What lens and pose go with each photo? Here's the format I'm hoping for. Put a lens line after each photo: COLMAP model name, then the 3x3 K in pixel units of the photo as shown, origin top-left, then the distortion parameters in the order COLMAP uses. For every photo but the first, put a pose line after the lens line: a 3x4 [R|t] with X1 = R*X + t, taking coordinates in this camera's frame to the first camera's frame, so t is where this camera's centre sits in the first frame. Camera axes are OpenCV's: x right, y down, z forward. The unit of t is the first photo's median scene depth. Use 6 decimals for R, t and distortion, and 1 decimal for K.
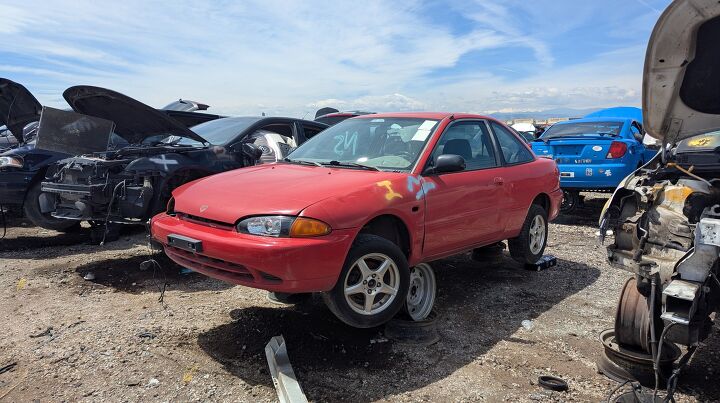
lens RADIAL K [[540.7, 0, 357.1], [0, 540.7, 183.8], [0, 0, 1]] dist [0.062675, -0.003549]
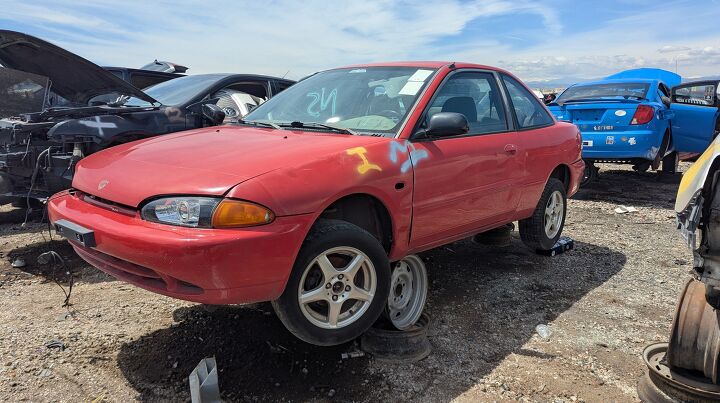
lens RADIAL K [[521.6, 0, 362.6], [0, 521.6, 198.0], [0, 0, 1]] dist [0.068999, -0.055716]
pose [[0.999994, 0.001387, -0.003090, 0.049534], [-0.001134, 0.996770, 0.080302, 0.004986], [0.003192, -0.080298, 0.996766, 0.239830]]
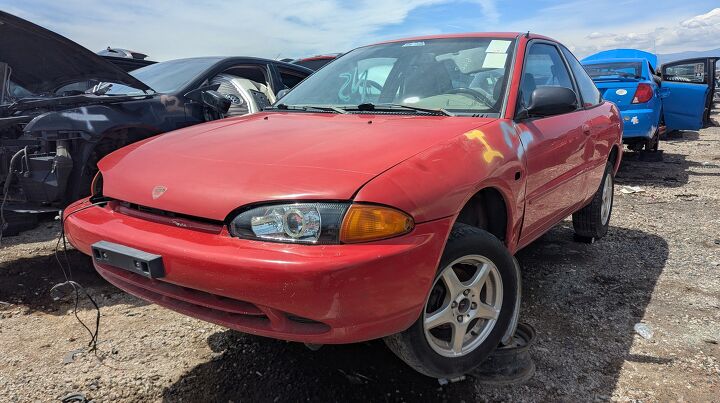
lens RADIAL K [[511.1, 0, 362.0], [0, 511.1, 196.4], [0, 0, 1]] dist [0.063404, -0.056250]
pose [[0.991941, -0.046621, 0.117808, -0.113390], [0.034918, 0.994422, 0.099522, 0.004991], [-0.121791, -0.094607, 0.988037, 0.373336]]
